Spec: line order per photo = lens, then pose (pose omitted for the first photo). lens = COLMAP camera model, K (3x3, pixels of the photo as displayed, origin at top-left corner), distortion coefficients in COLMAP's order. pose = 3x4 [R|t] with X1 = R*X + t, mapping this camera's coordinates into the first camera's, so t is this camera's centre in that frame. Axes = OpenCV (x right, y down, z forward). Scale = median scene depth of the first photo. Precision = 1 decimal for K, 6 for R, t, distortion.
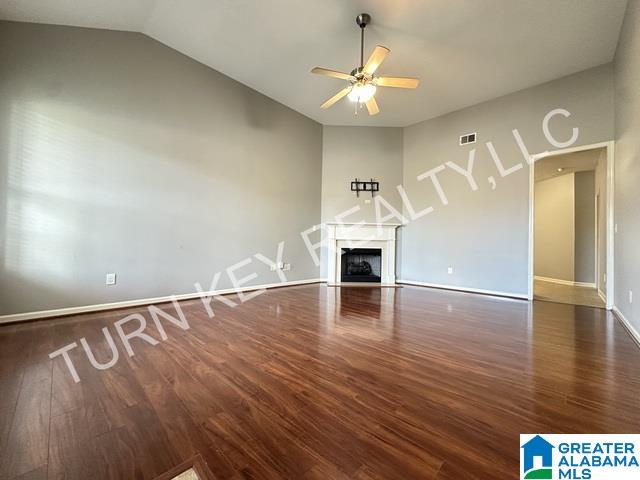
lens RADIAL K [[257.2, 0, 320.0], [0, 257.2, 240.0], [0, 0, 1]] dist [0.000979, 0.000208]
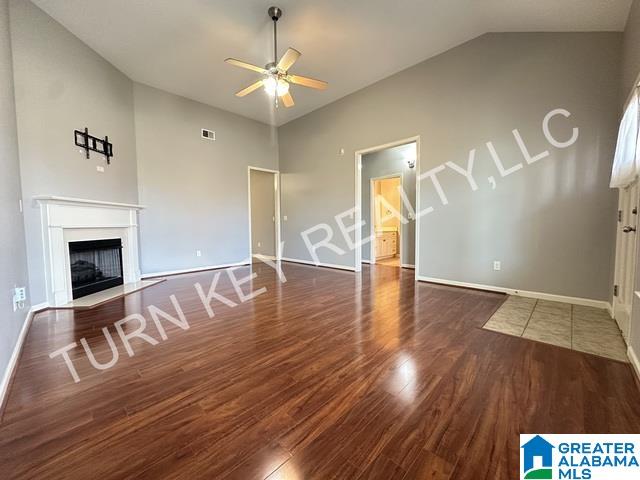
lens RADIAL K [[257.2, 0, 320.0], [0, 257.2, 240.0], [0, 0, 1]] dist [0.000979, 0.000208]
pose [[0.002974, -0.082492, 0.996587, -0.491712], [-0.000555, 0.996591, 0.082494, -0.023031], [-0.999995, -0.000798, 0.002918, 0.436824]]
